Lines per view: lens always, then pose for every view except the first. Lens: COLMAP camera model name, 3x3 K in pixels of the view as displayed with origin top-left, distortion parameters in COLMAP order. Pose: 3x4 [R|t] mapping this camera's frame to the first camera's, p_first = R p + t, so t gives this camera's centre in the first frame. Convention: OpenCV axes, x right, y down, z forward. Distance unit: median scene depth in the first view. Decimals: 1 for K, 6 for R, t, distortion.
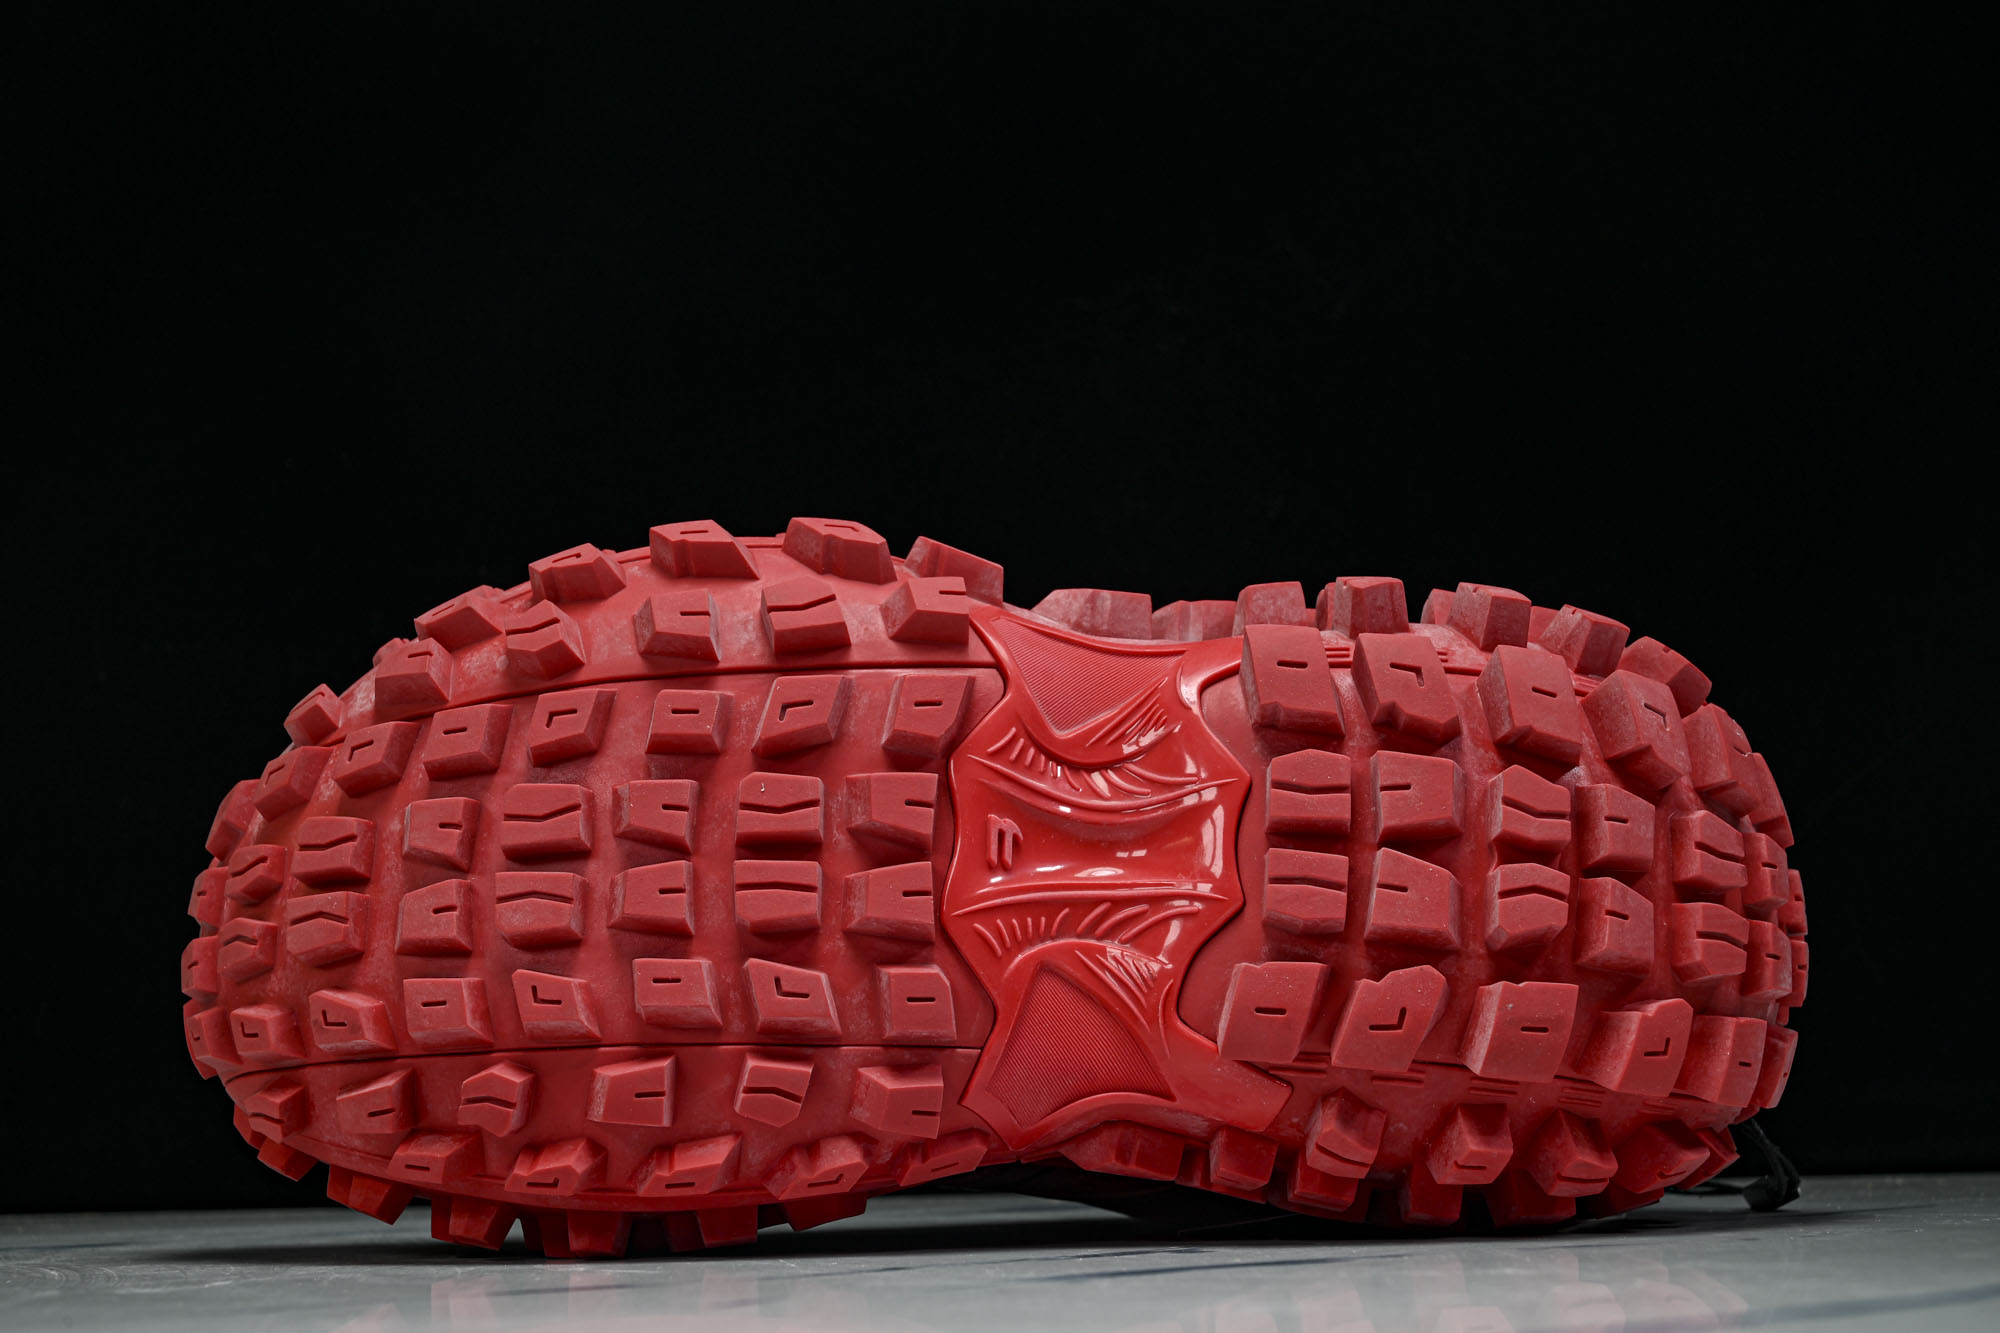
lens RADIAL K [[3260.1, 0, 1000.0], [0, 3260.1, 666.5], [0, 0, 1]] dist [-0.010499, -0.007141]
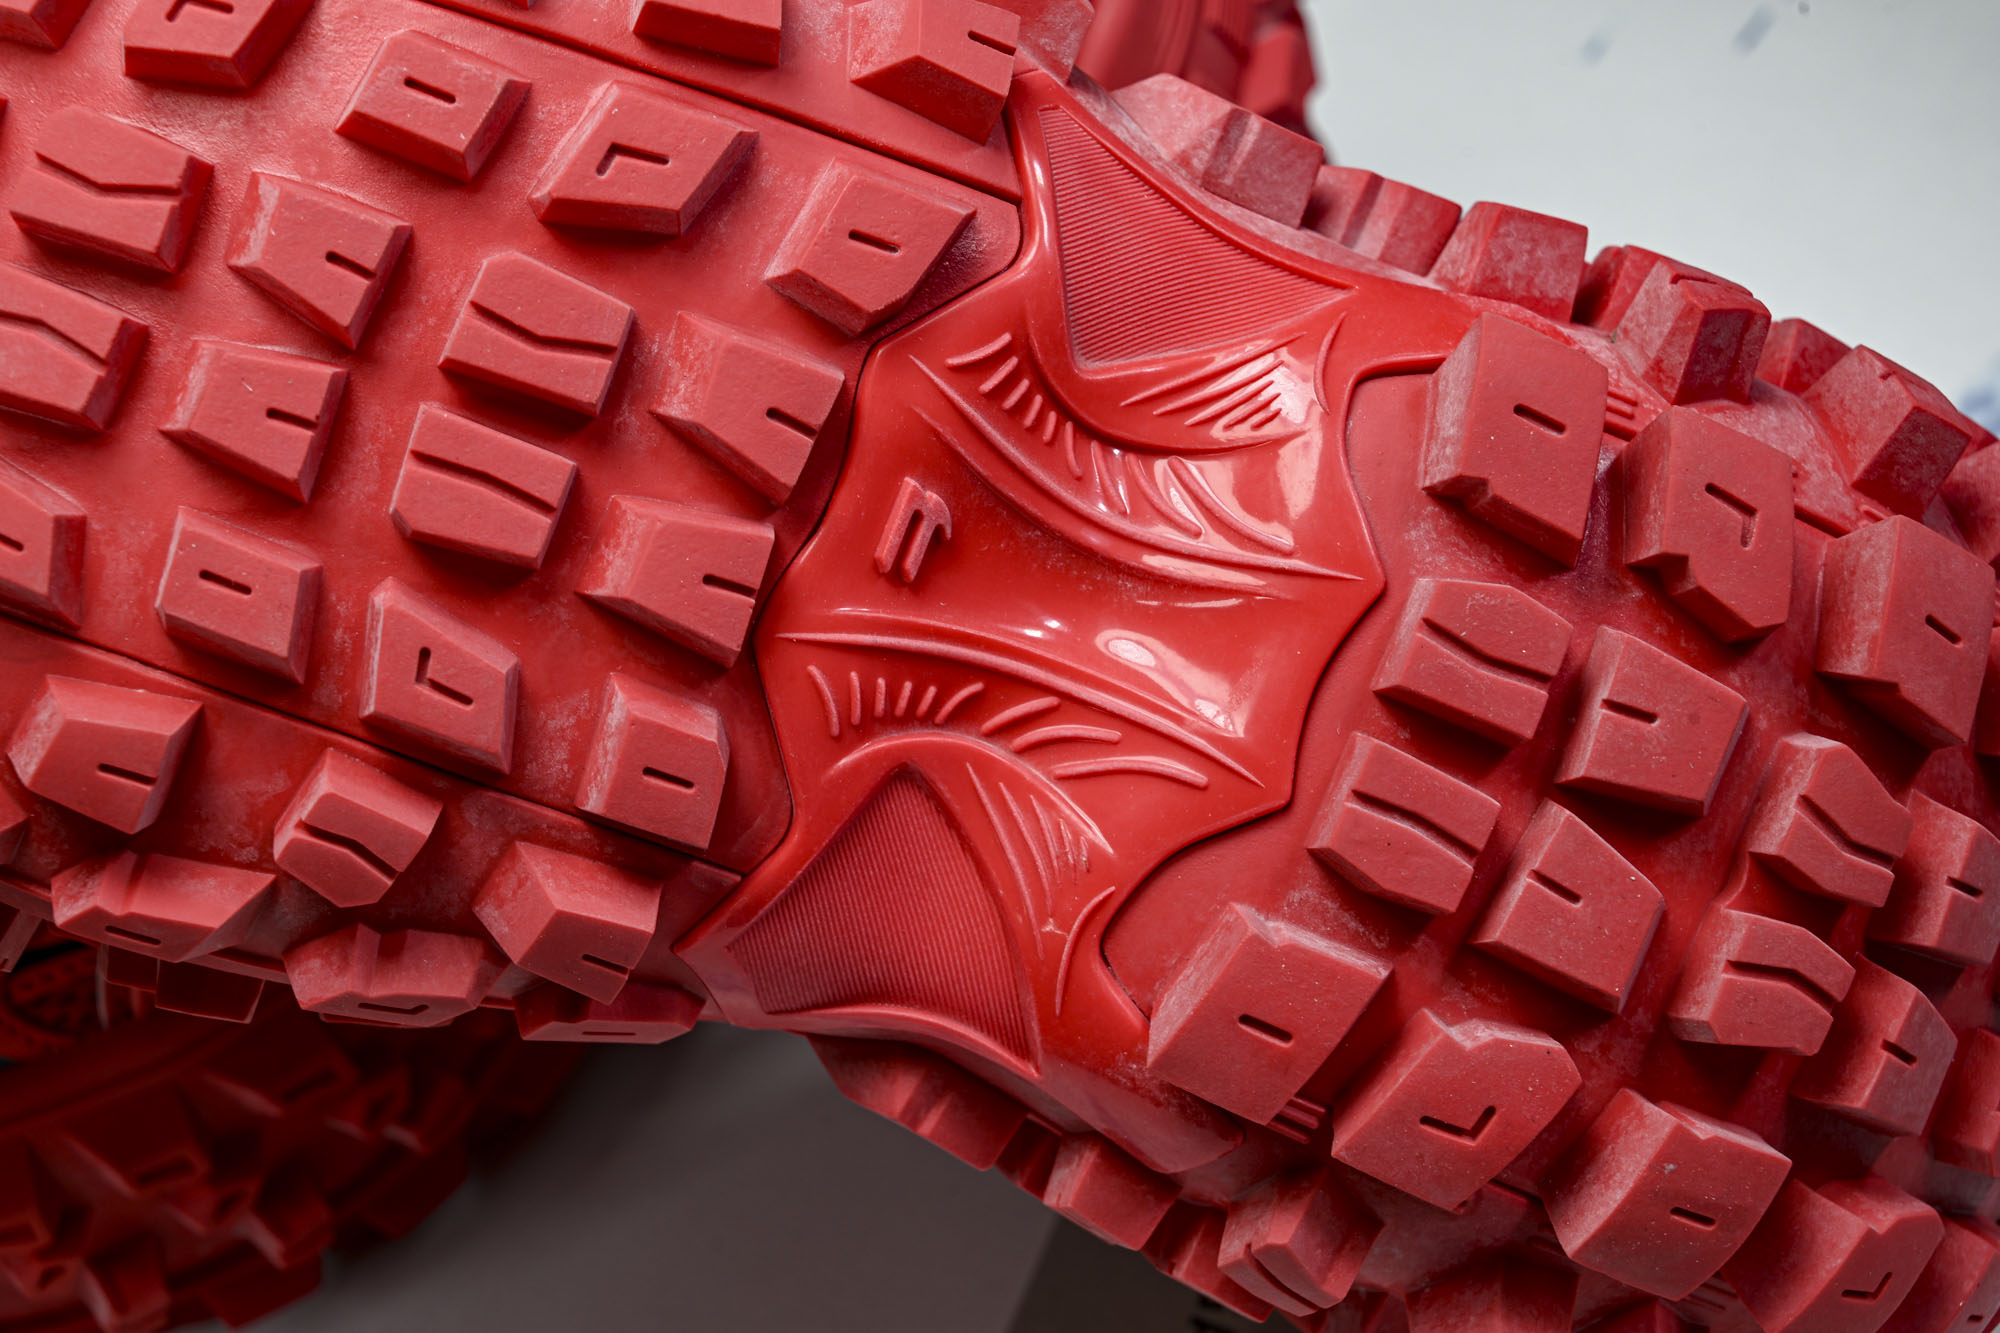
lens RADIAL K [[3731.6, 0, 1000.0], [0, 3731.6, 666.5], [0, 0, 1]] dist [-0.042141, -0.055062]
pose [[0.931470, 0.343724, 0.119238, -0.051950], [-0.363280, 0.896541, 0.253460, -0.088101], [-0.019782, -0.279407, 0.959969, 0.410974]]
